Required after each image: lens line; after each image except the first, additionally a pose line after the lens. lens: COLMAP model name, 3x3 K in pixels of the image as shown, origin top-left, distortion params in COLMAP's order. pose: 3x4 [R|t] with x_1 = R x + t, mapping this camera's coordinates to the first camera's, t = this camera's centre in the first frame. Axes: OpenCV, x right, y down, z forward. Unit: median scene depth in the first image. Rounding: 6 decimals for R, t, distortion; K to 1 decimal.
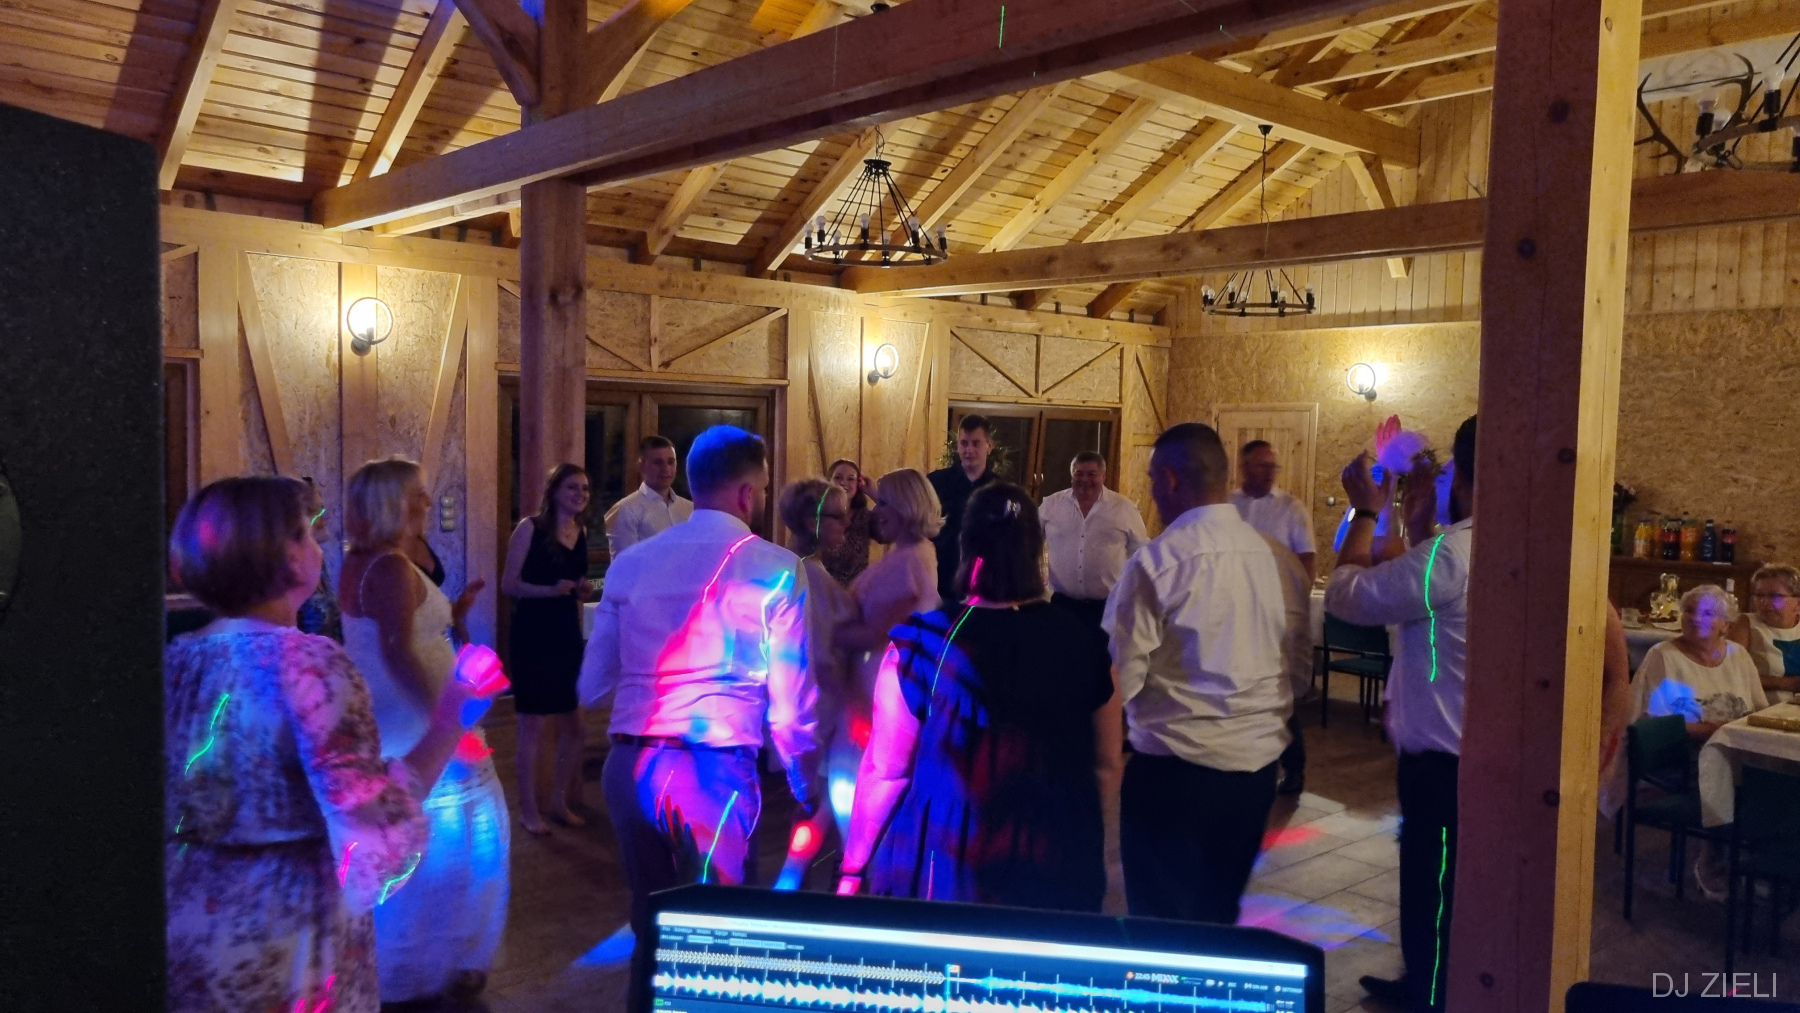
lens RADIAL K [[1348.5, 0, 885.1], [0, 1348.5, 520.4], [0, 0, 1]] dist [0.053918, -0.033334]
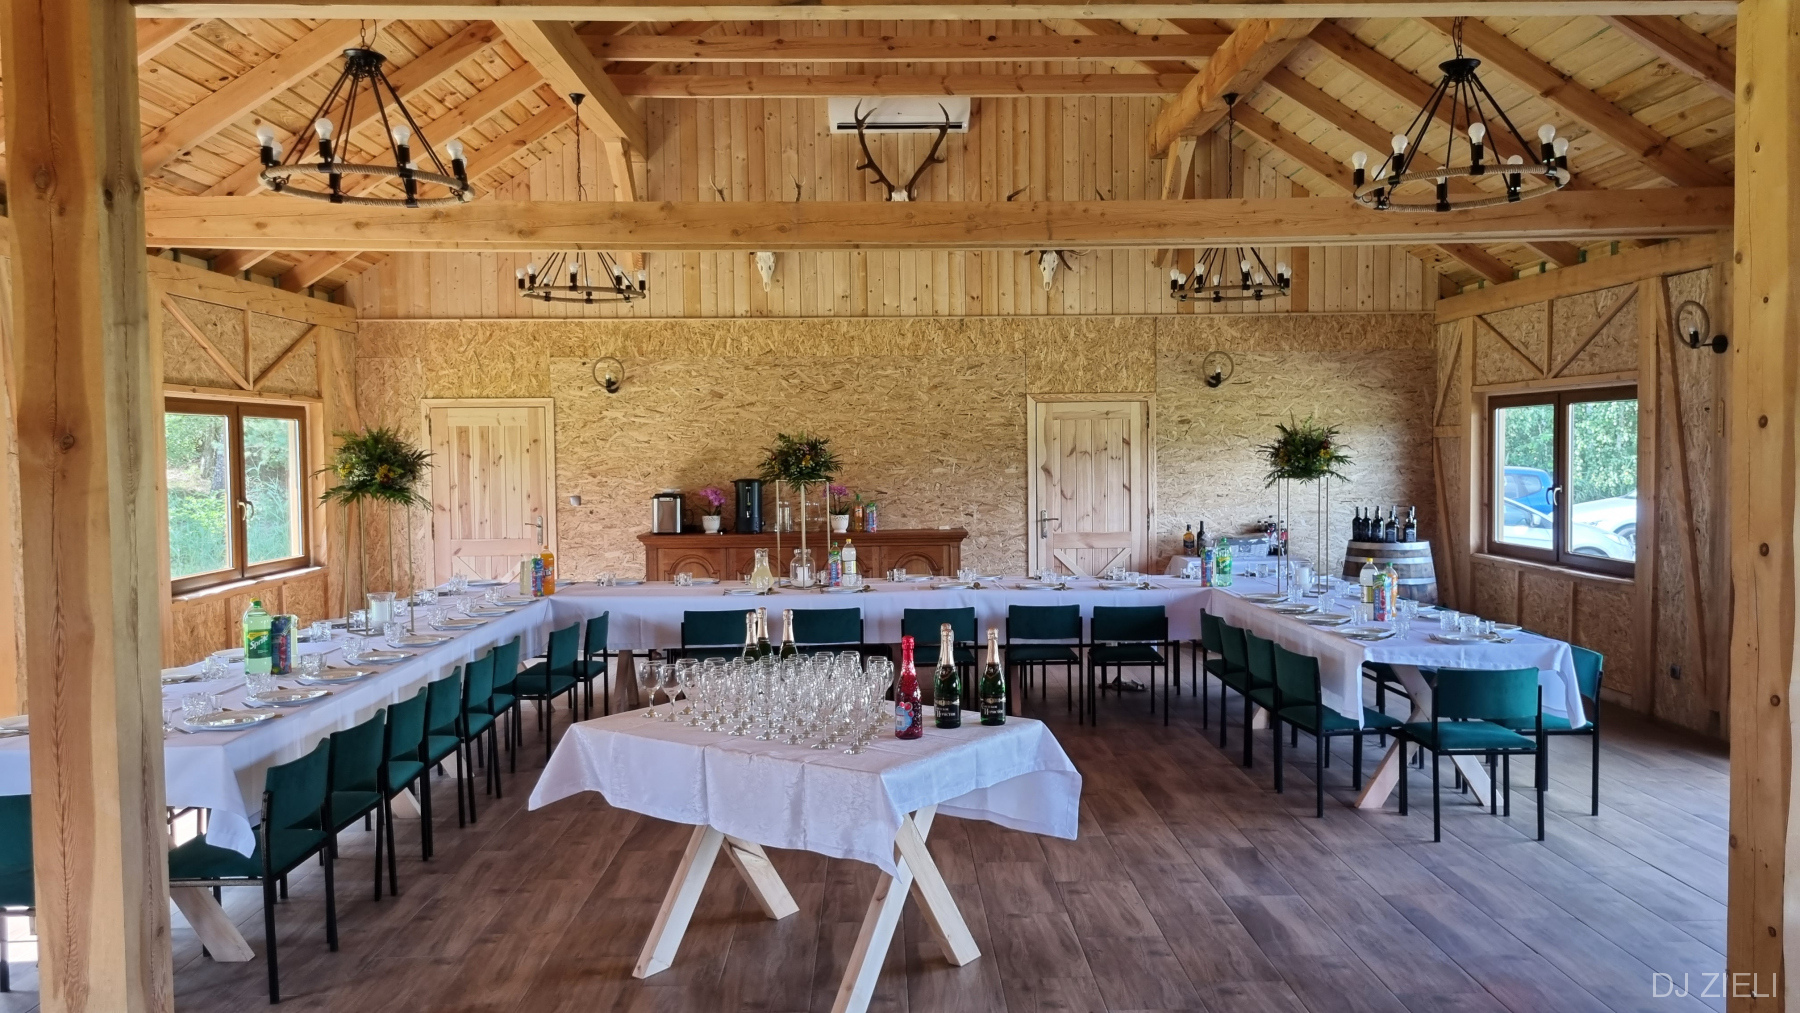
lens RADIAL K [[1348.5, 0, 914.8], [0, 1348.5, 507.0], [0, 0, 1]] dist [0.053918, -0.033334]
pose [[0.652411, -0.062690, 0.755268, -0.289627], [0.071048, 0.997243, 0.021403, -0.016447], [-0.754528, 0.039697, 0.655066, 0.245037]]
